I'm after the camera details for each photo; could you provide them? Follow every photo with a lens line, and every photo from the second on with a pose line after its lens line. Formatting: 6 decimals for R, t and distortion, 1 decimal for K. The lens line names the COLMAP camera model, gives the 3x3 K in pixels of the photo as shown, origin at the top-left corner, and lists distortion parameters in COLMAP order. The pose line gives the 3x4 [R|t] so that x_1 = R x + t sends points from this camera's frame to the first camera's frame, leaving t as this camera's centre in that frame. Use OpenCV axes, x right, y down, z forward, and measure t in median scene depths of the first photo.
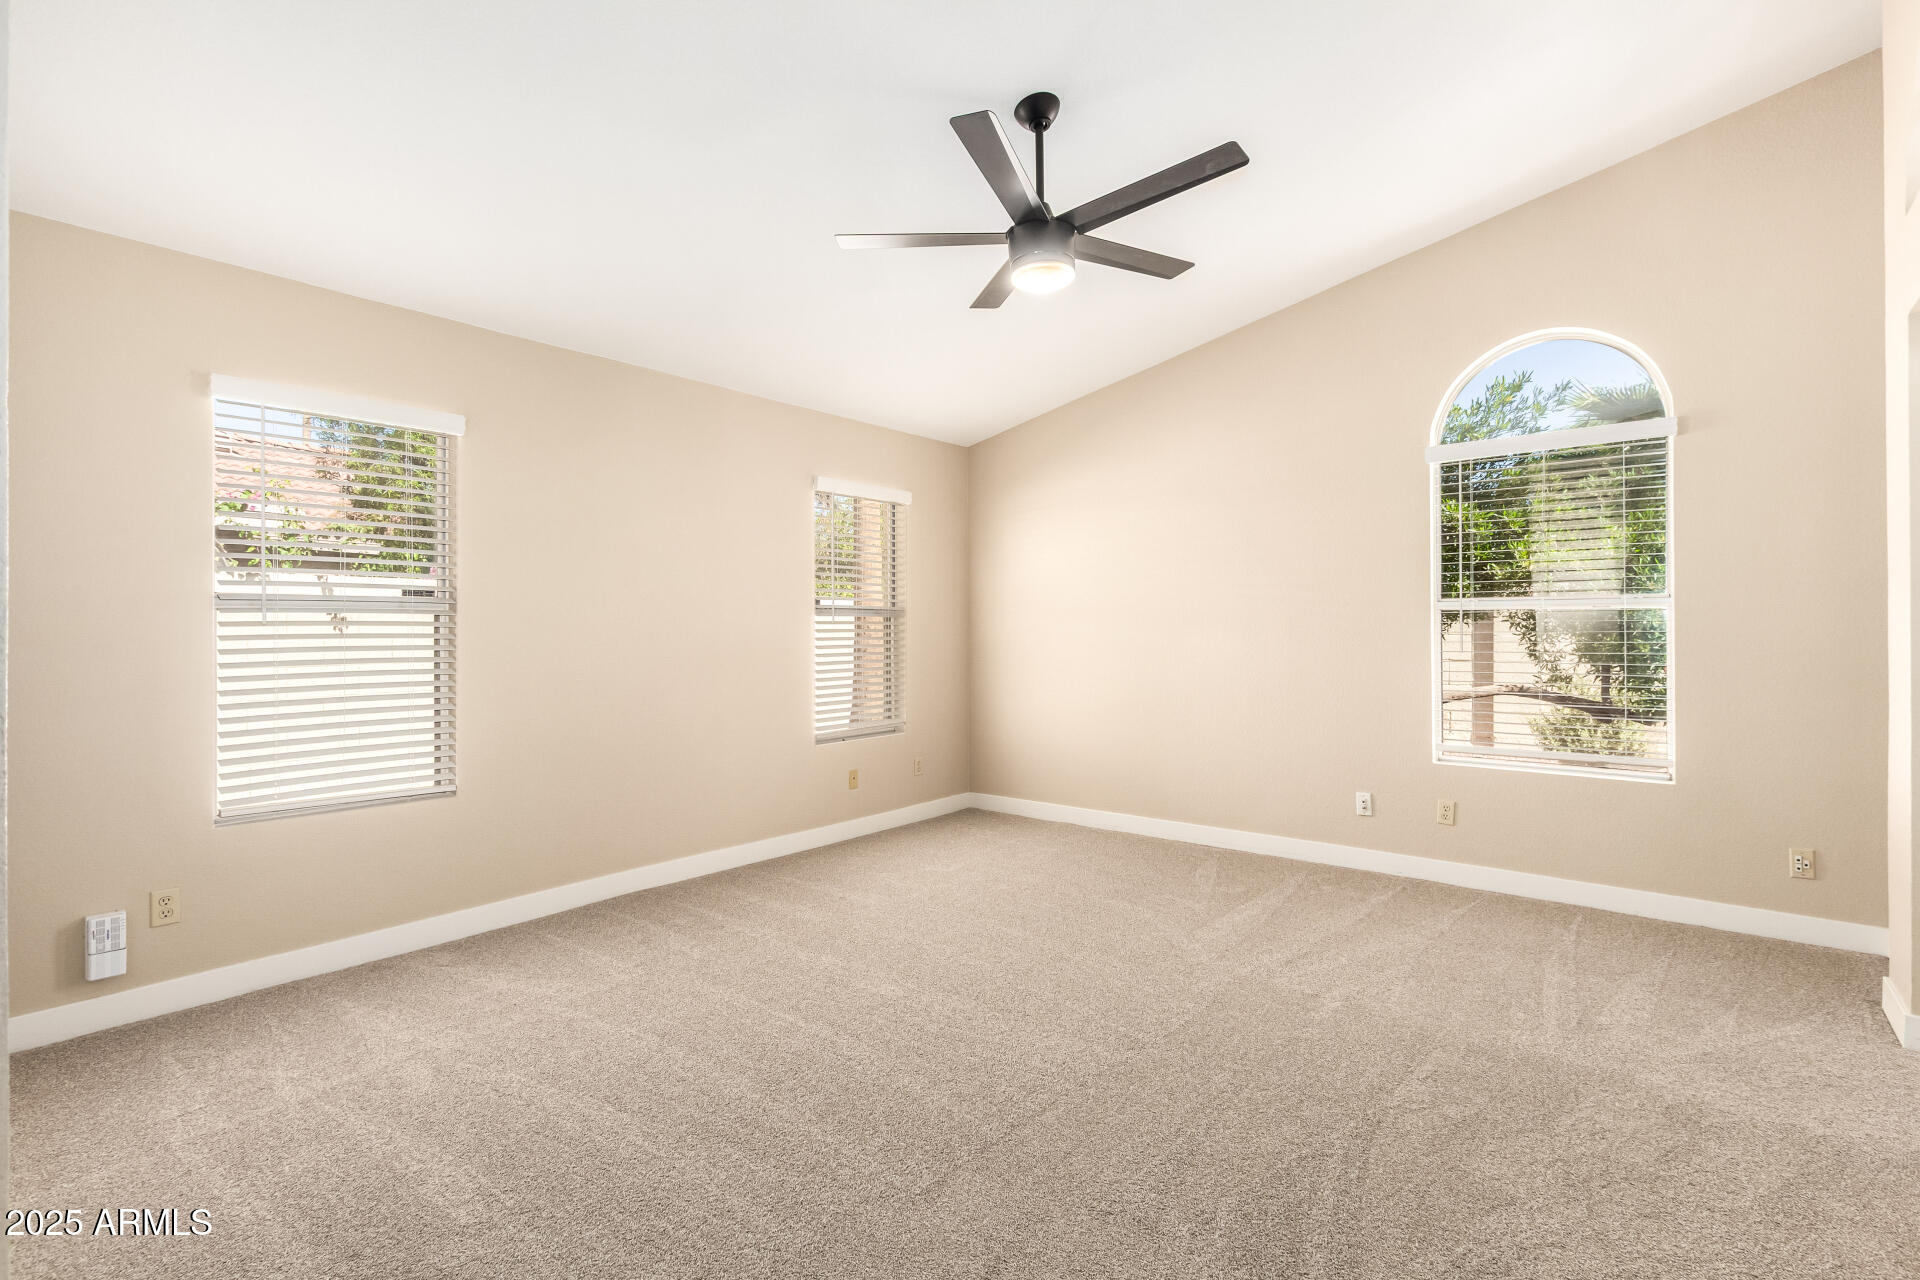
lens RADIAL K [[875.4, 0, 955.7], [0, 875.4, 630.7], [0, 0, 1]] dist [0.004062, -0.000575]
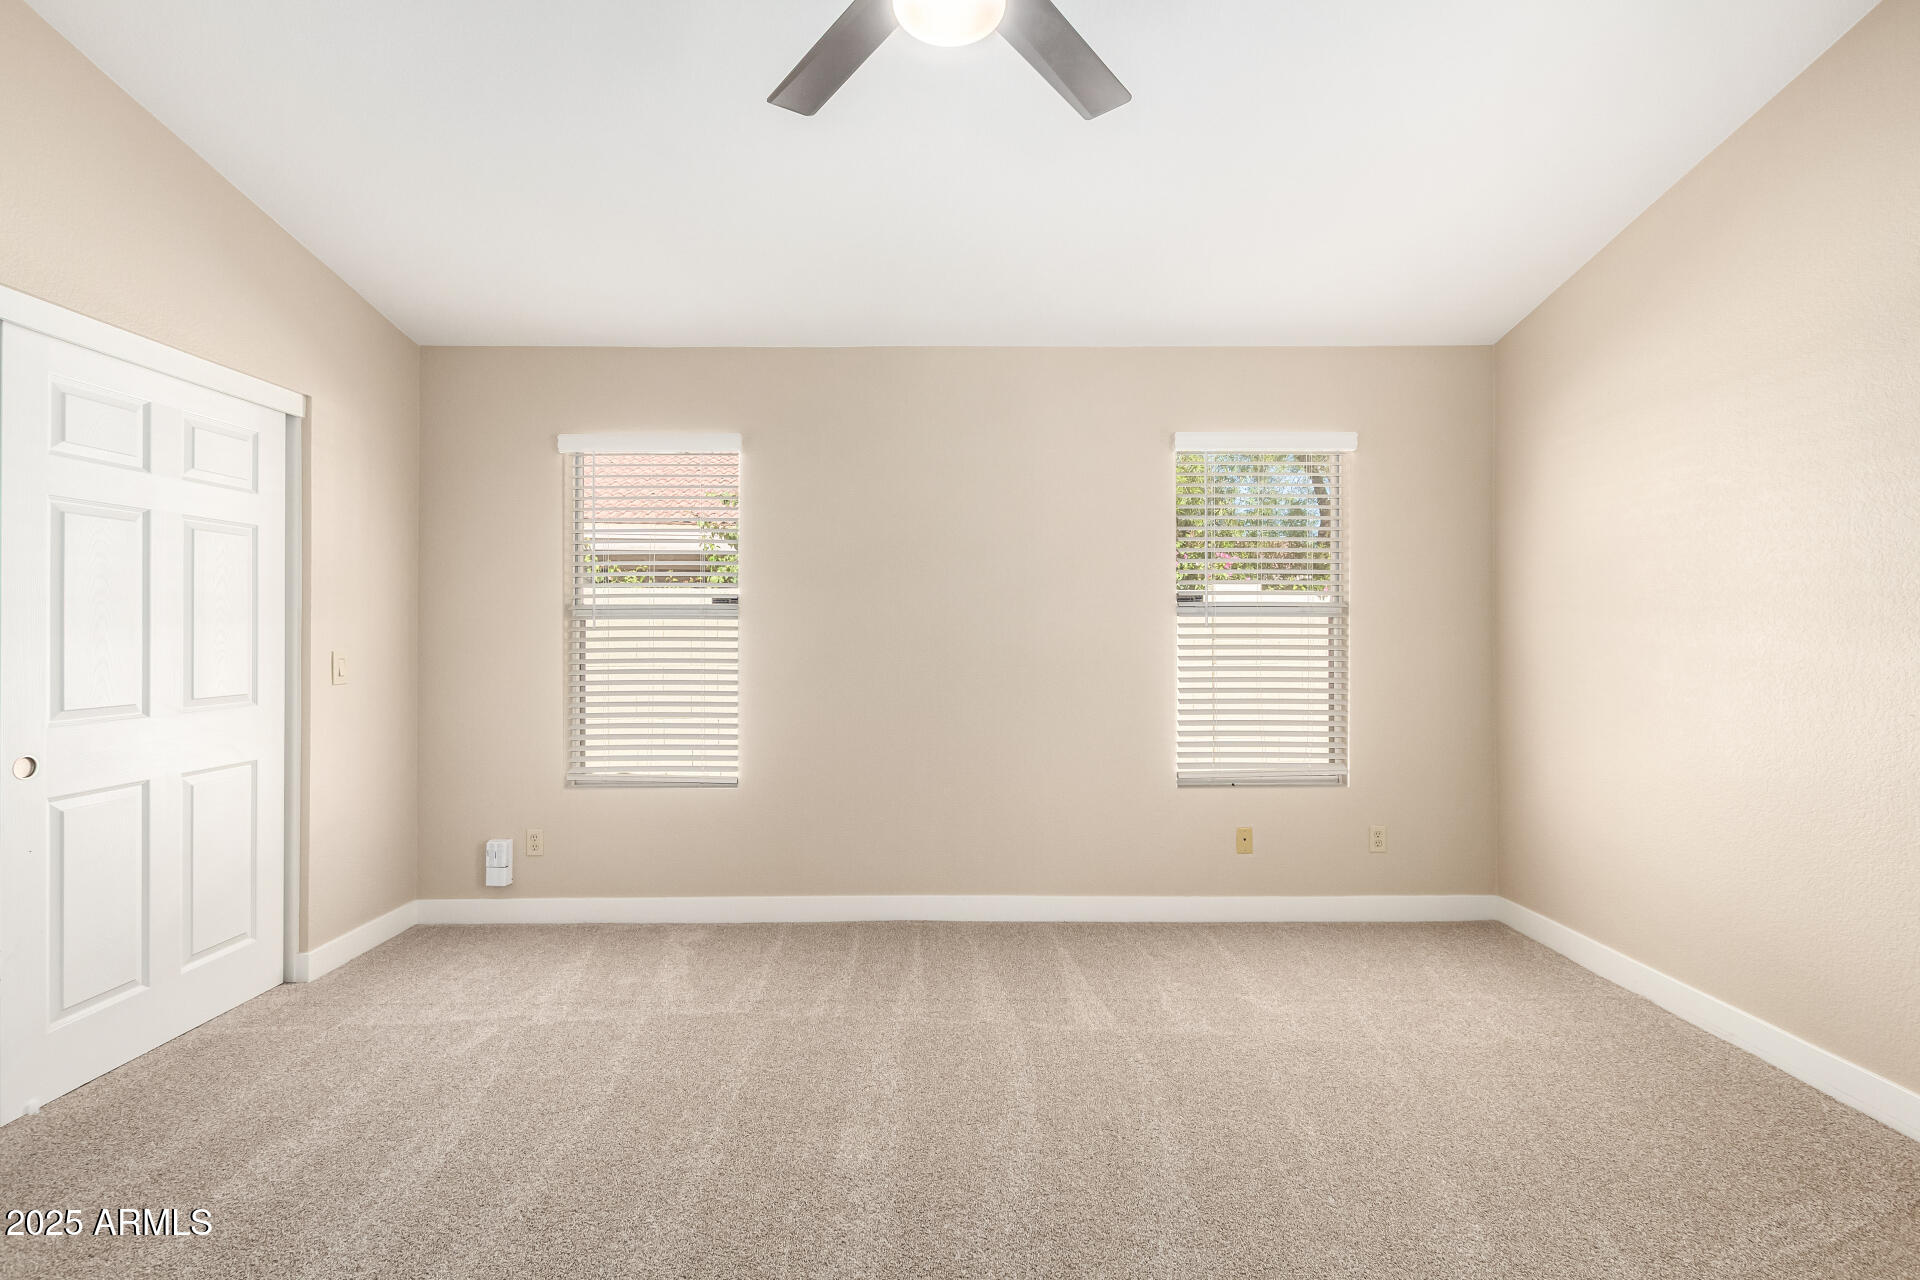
lens RADIAL K [[875.4, 0, 960.5], [0, 875.4, 635.3], [0, 0, 1]] dist [0.004062, -0.000575]
pose [[0.644113, 0.003170, -0.764924, 0.431304], [-0.003957, 0.999992, 0.000812, -0.001574], [0.764920, 0.002503, 0.644121, 0.524046]]
